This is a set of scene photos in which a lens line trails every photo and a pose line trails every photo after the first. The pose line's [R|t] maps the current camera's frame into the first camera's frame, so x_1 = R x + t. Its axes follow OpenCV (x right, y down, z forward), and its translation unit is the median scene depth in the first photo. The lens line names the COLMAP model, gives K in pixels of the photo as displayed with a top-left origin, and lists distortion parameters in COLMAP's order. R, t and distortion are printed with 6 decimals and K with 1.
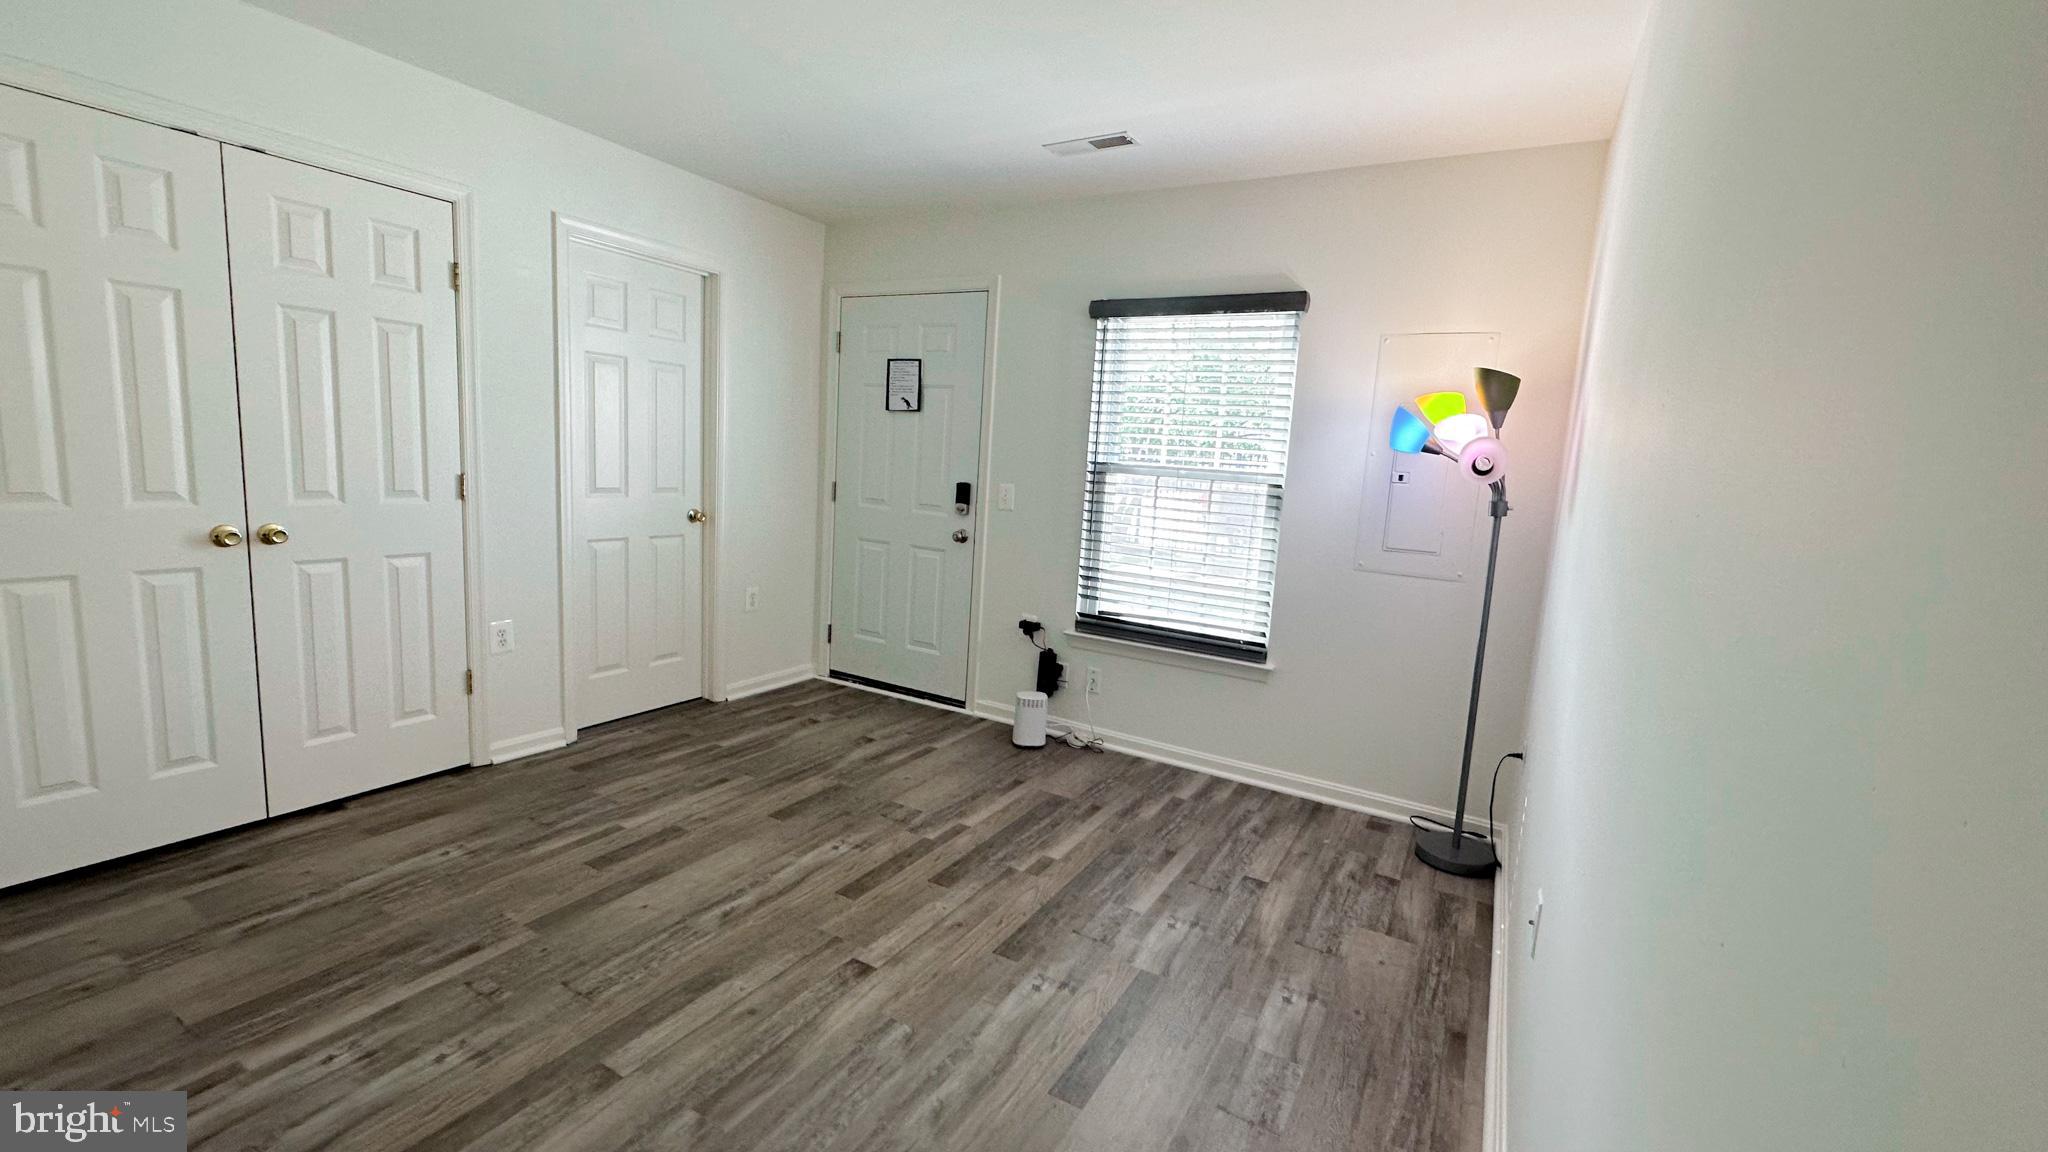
lens RADIAL K [[813.4, 0, 1031.4], [0, 813.4, 567.6], [0, 0, 1]] dist [0.000716, -0.000067]
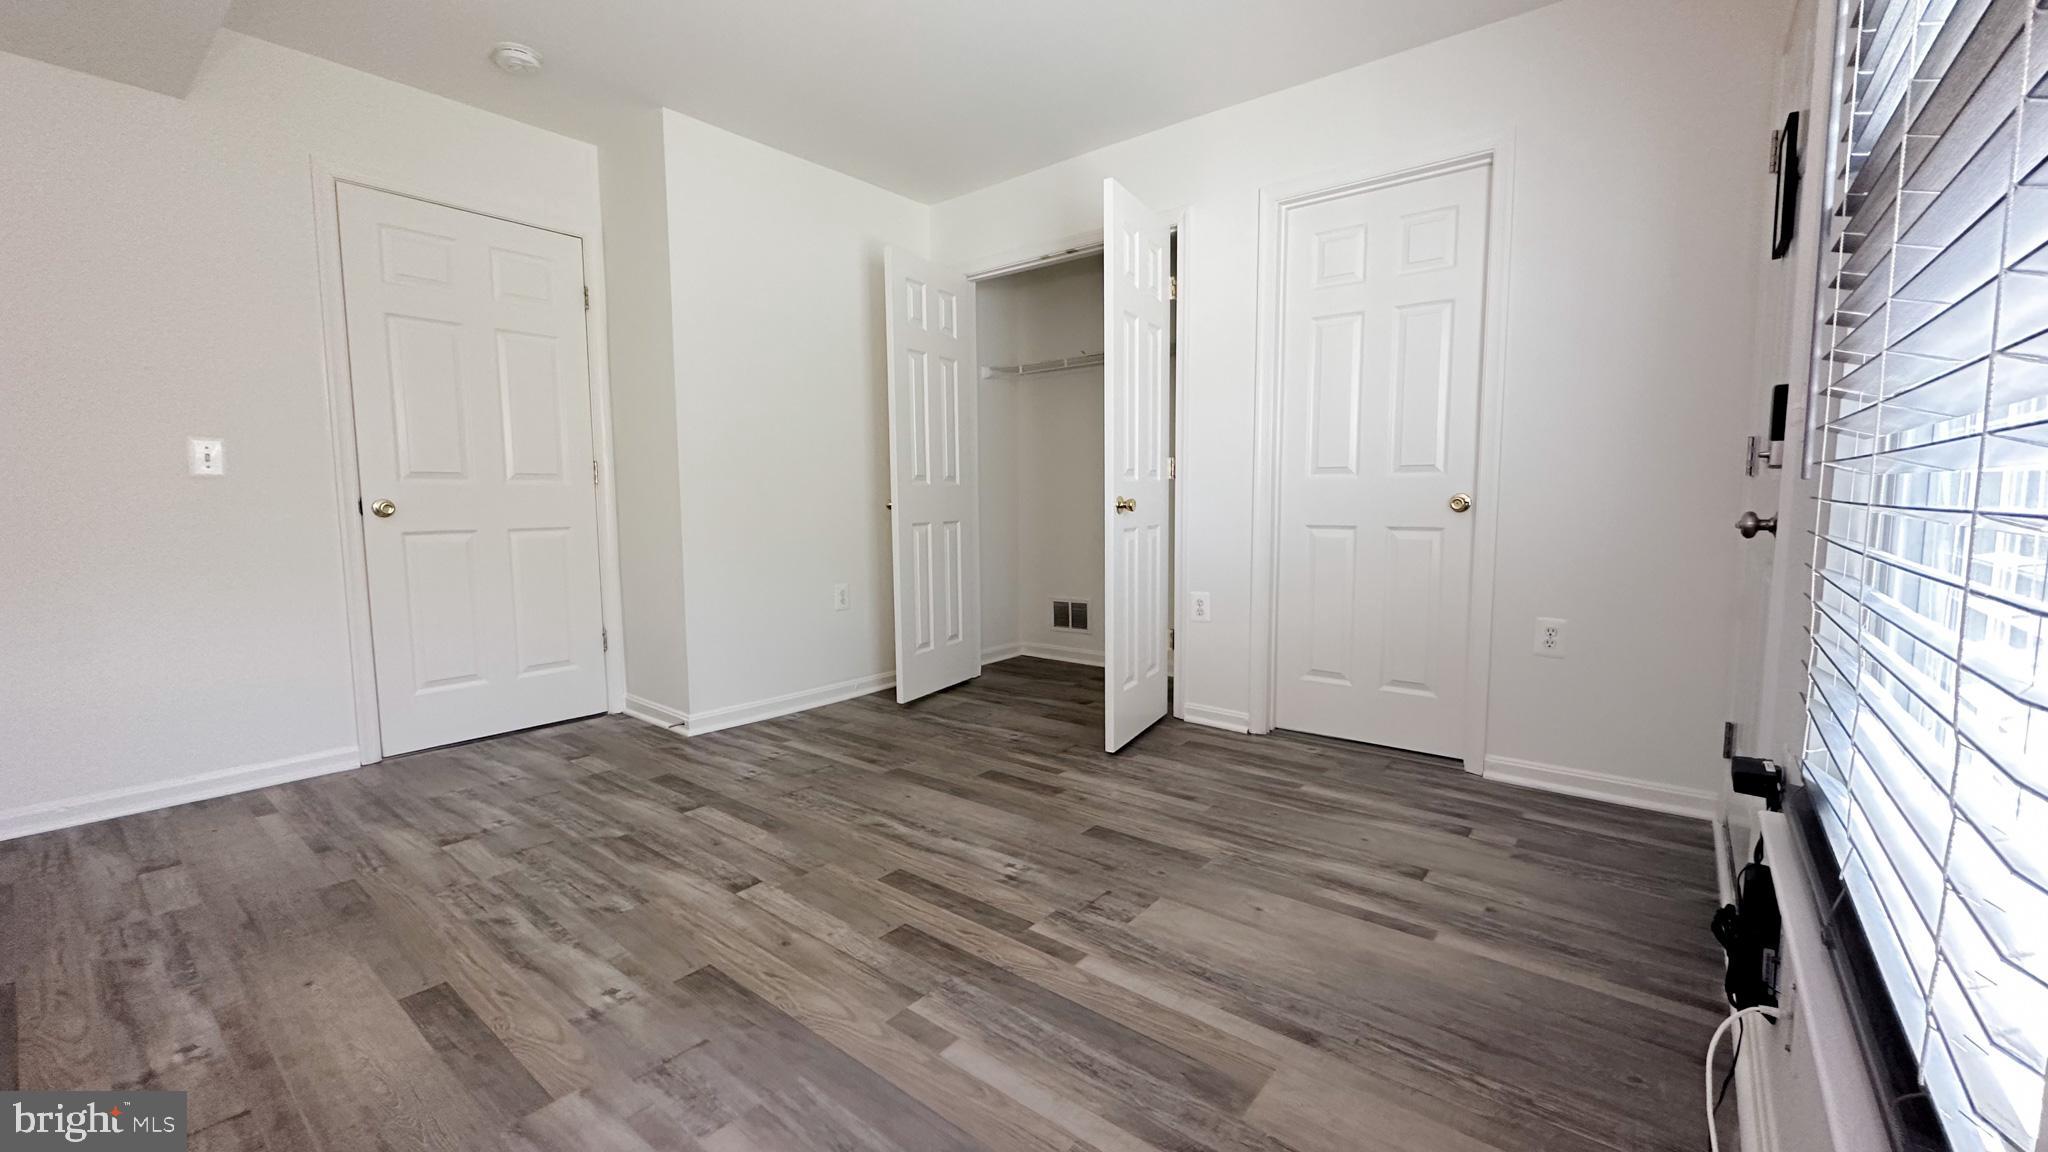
lens RADIAL K [[813.4, 0, 1030.2], [0, 813.4, 580.7], [0, 0, 1]] dist [0.000716, -0.000067]
pose [[-0.145805, 0.042336, -0.988407, 0.530140], [-0.132863, 0.989195, 0.061969, 0.016647], [0.980351, 0.140358, -0.138604, 1.088072]]
